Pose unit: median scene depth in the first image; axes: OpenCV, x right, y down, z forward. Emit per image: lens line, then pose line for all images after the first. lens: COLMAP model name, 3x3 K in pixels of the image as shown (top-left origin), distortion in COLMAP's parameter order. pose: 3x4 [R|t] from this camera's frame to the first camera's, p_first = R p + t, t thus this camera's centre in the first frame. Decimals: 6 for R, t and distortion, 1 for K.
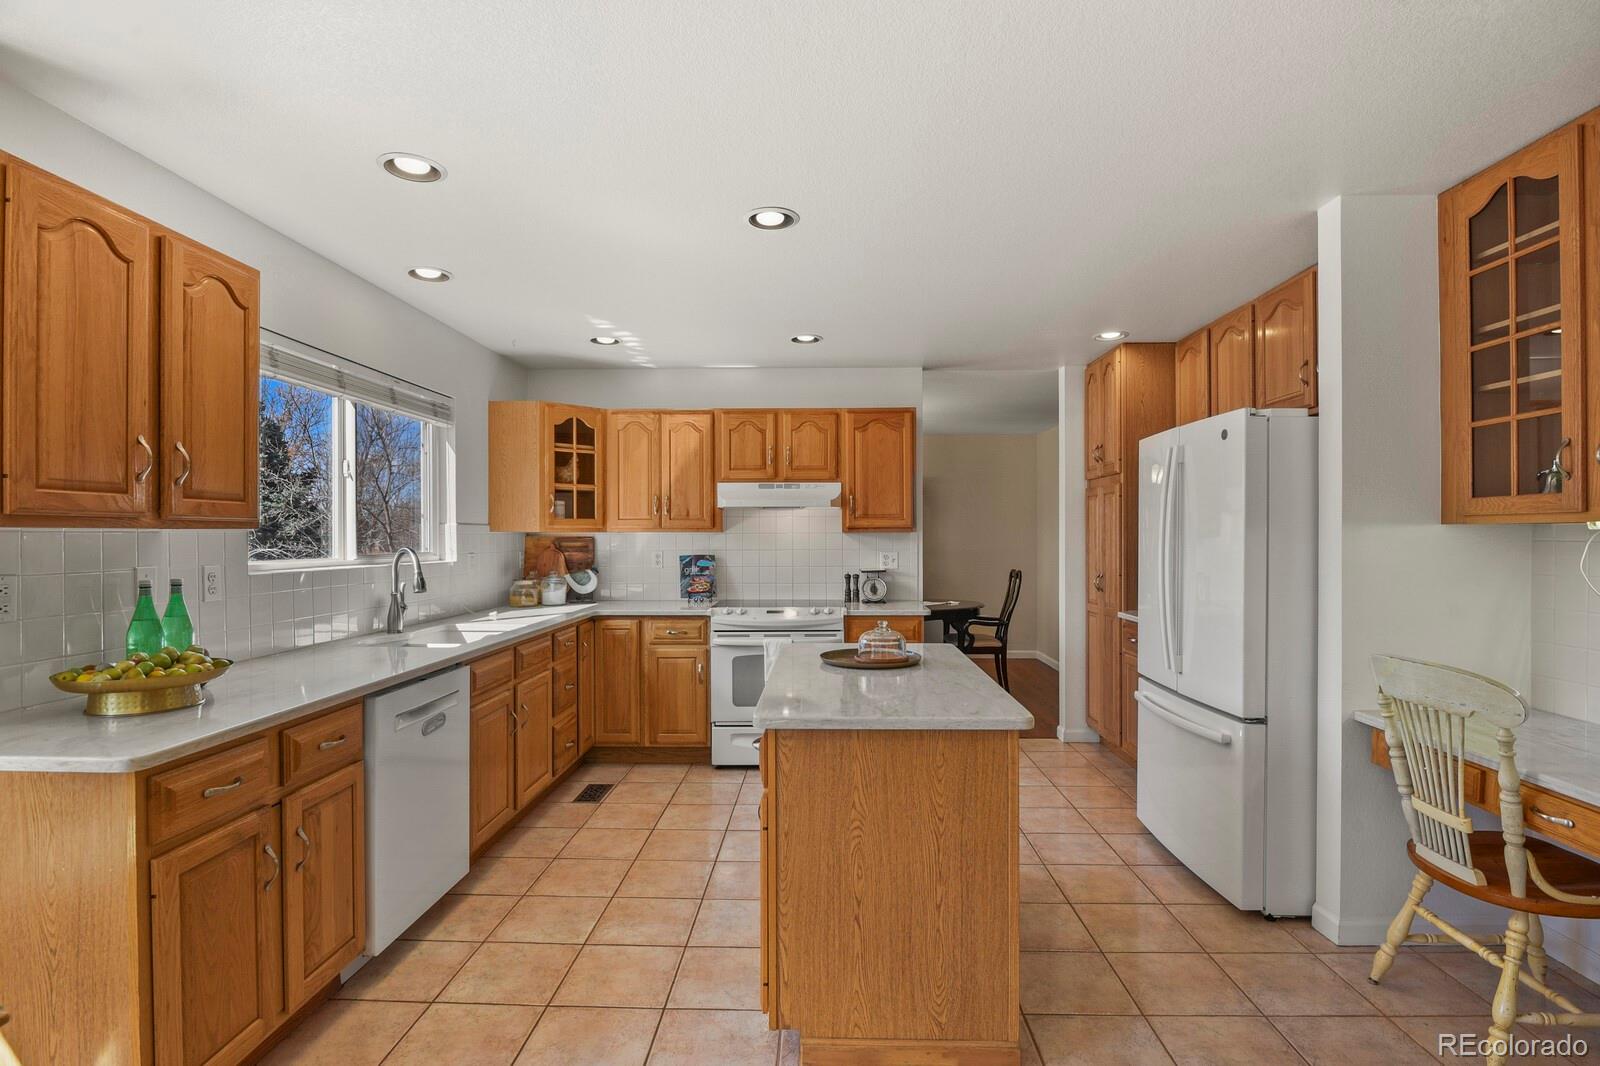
lens RADIAL K [[771.5, 0, 796.8], [0, 771.5, 538.1], [0, 0, 1]] dist [-0.000908, -0.009798]
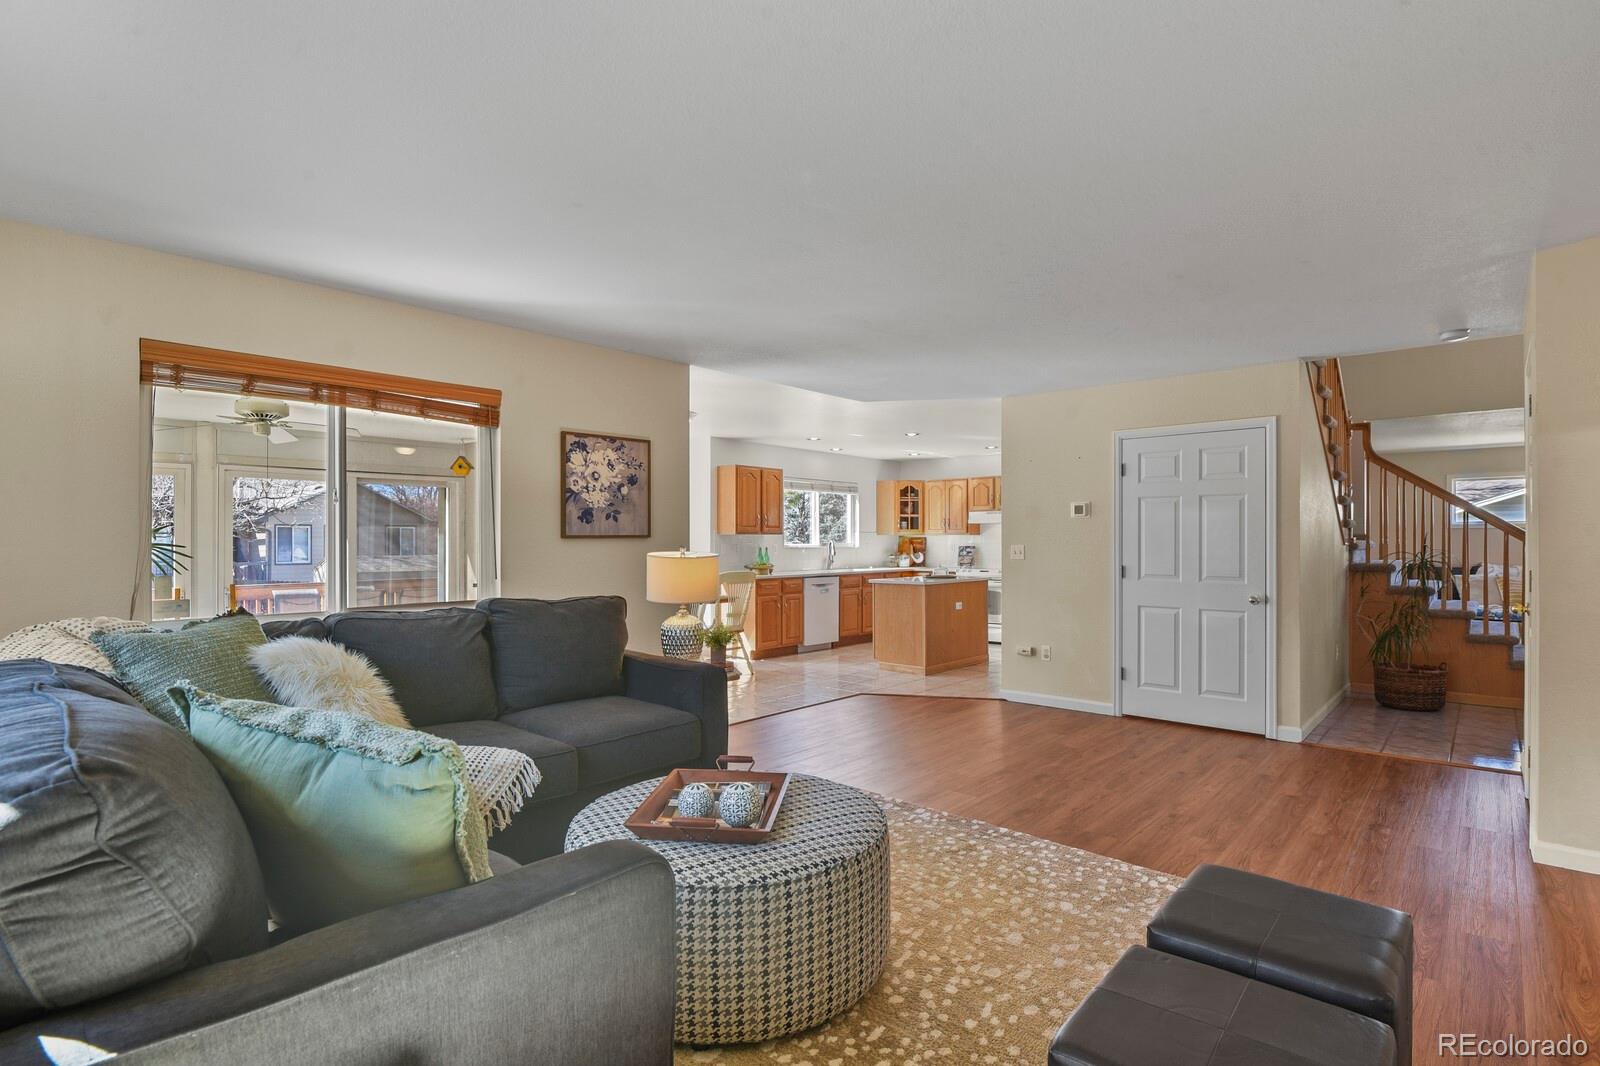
lens RADIAL K [[782.2, 0, 801.3], [0, 782.2, 537.9], [0, 0, 1]] dist [-0.001232, -0.009800]
pose [[0.768410, -0.001402, -0.639956, 0.996860], [-0.001739, 0.999989, -0.004279, 0.011395], [0.639956, 0.004401, 0.768399, -1.039097]]
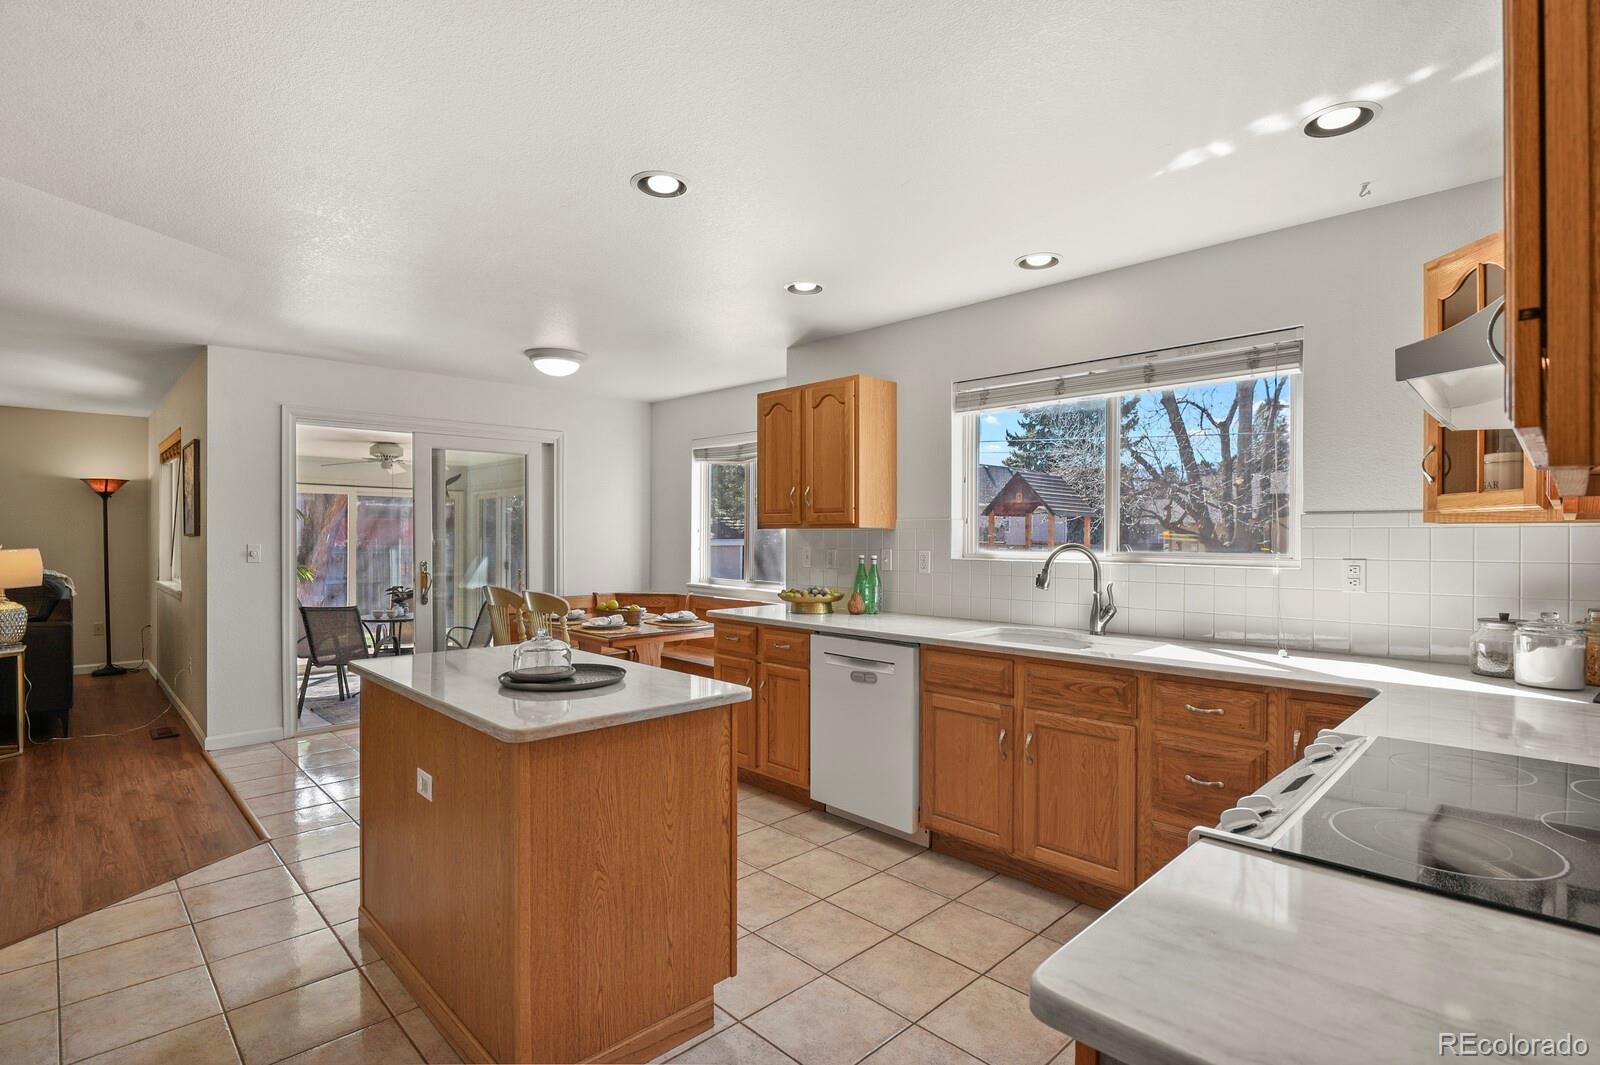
lens RADIAL K [[782.2, 0, 801.3], [0, 782.2, 537.4], [0, 0, 1]] dist [-0.001232, -0.009800]
pose [[-0.683545, 0.004899, -0.729892, 0.324025], [-0.003791, 0.999940, 0.010262, -0.003438], [0.729898, 0.009782, -0.683486, 1.063428]]
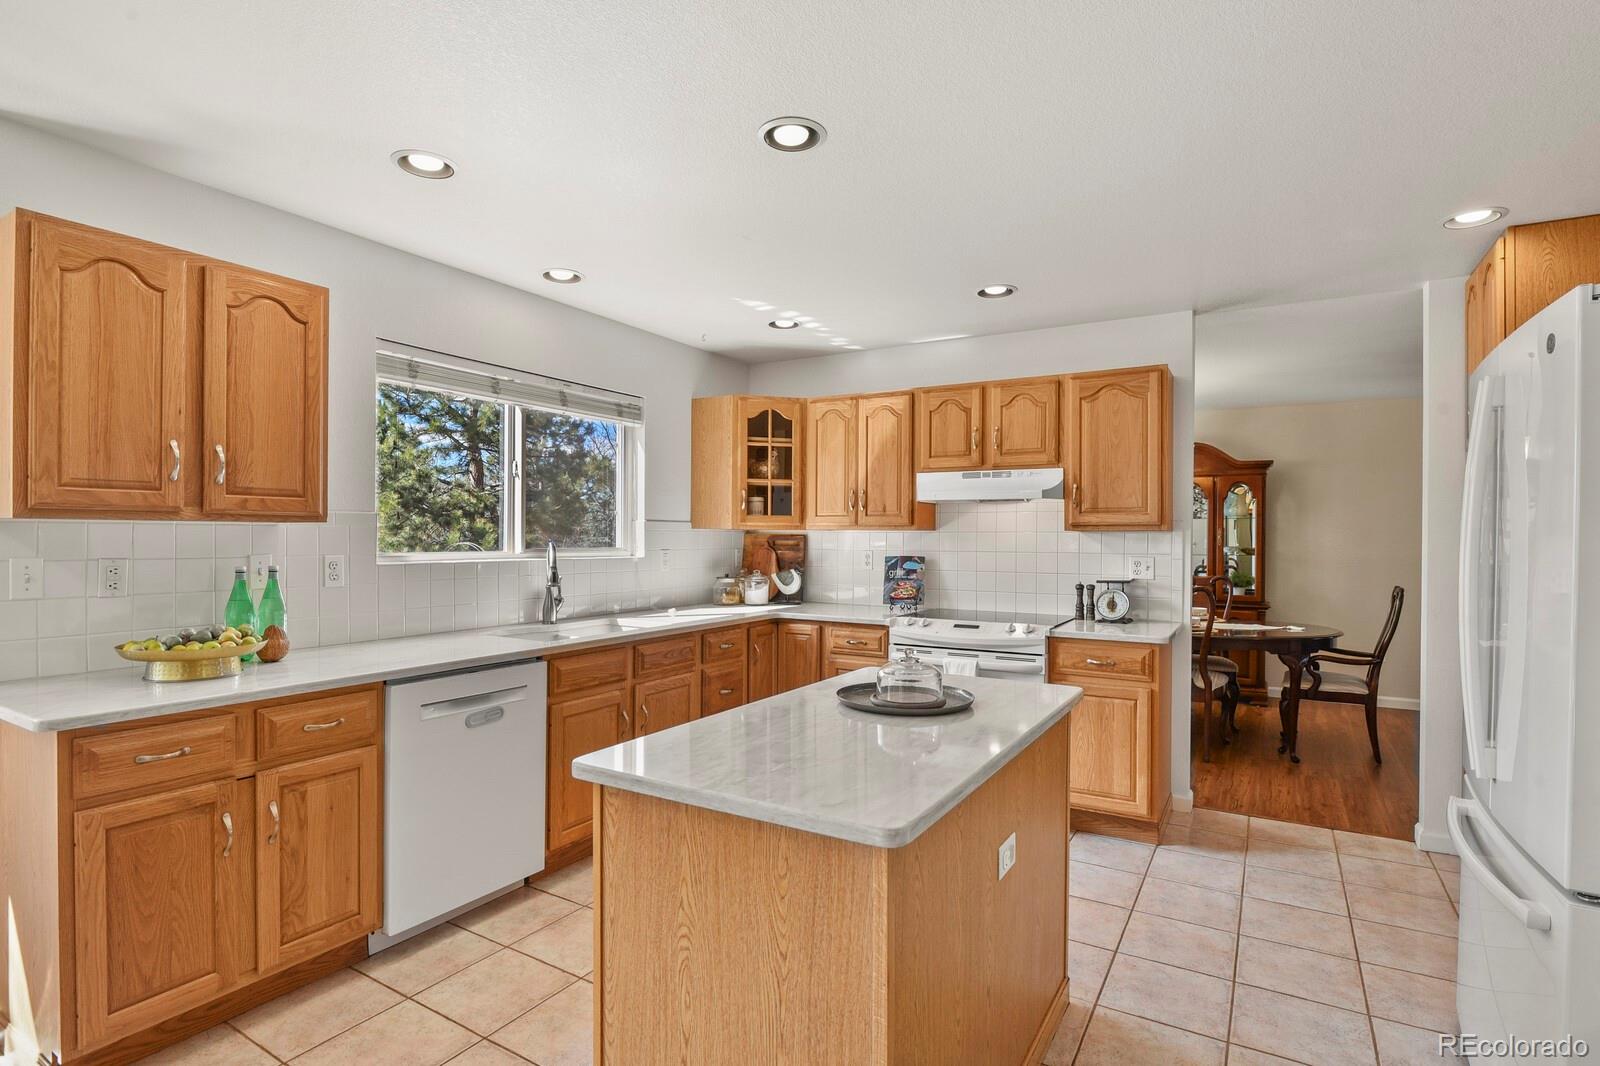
lens RADIAL K [[782.2, 0, 801.3], [0, 782.2, 537.9], [0, 0, 1]] dist [-0.001232, -0.009800]
pose [[0.875664, 0.008292, -0.482850, 0.224013], [-0.008881, 0.999960, 0.001067, 0.001482], [0.482839, 0.003354, 0.875703, 0.178435]]
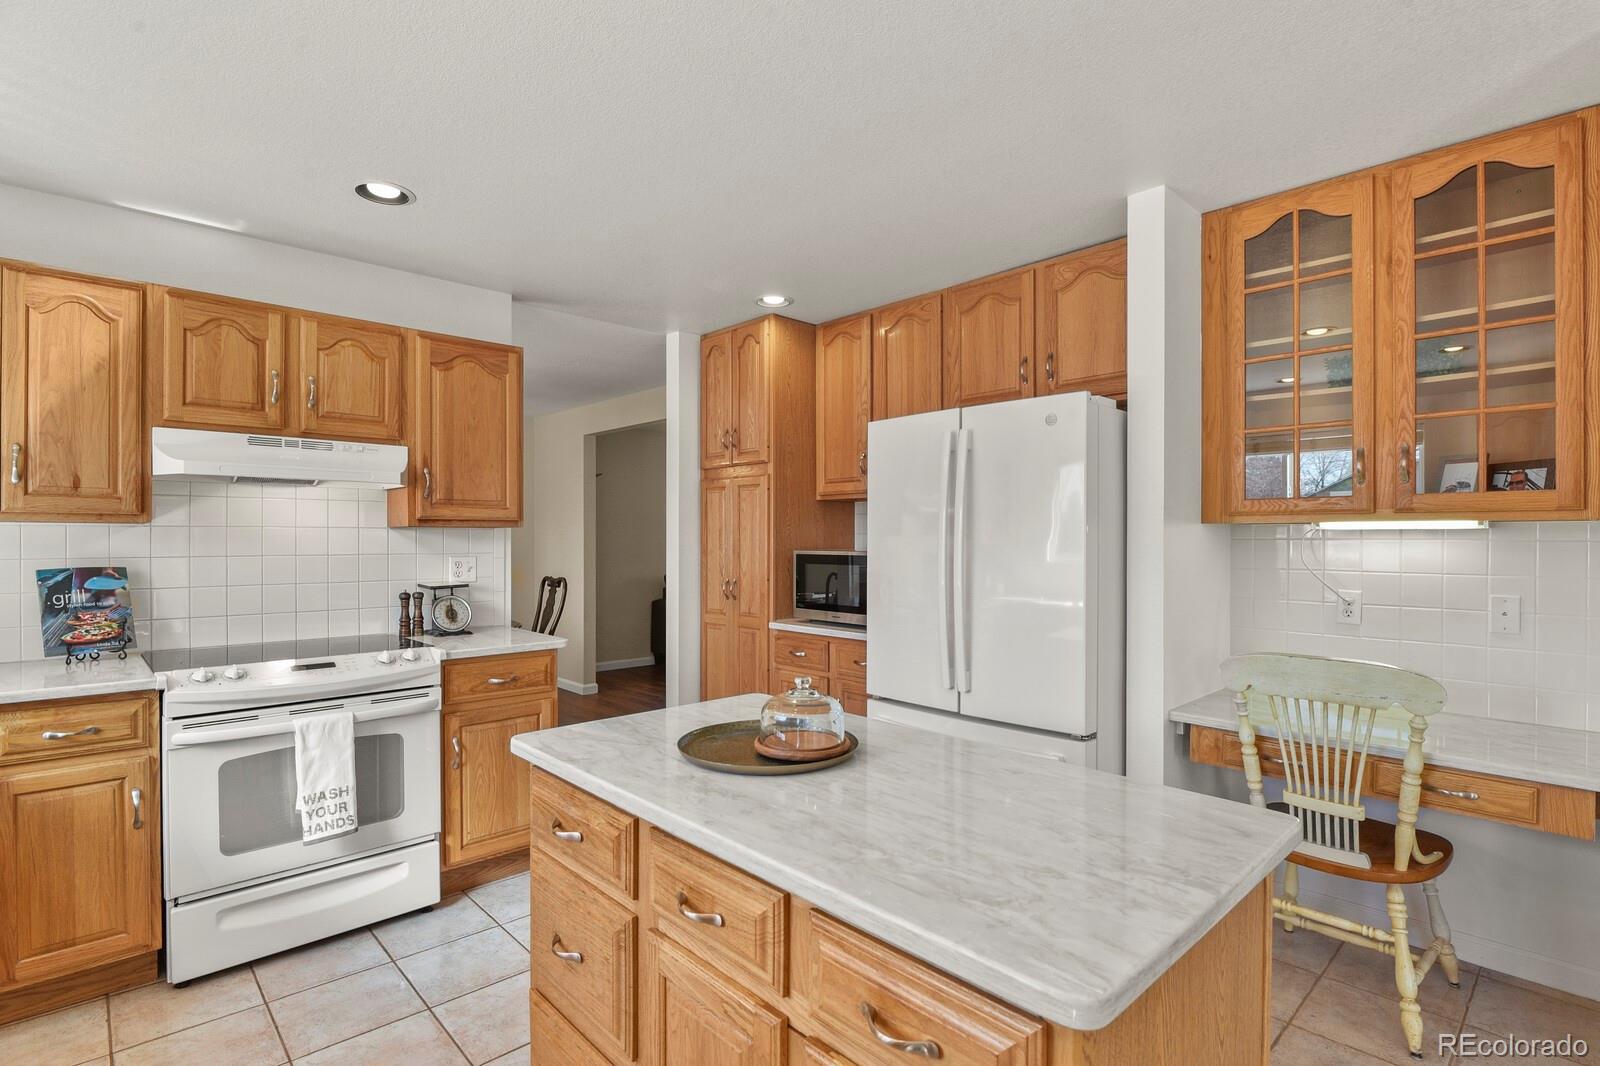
lens RADIAL K [[782.2, 0, 801.3], [0, 782.2, 537.9], [0, 0, 1]] dist [-0.001232, -0.009800]
pose [[0.703571, 0.004070, 0.710614, -0.178667], [-0.002032, 0.999991, -0.003716, 0.003836], [-0.710622, 0.001171, 0.703573, 0.349714]]
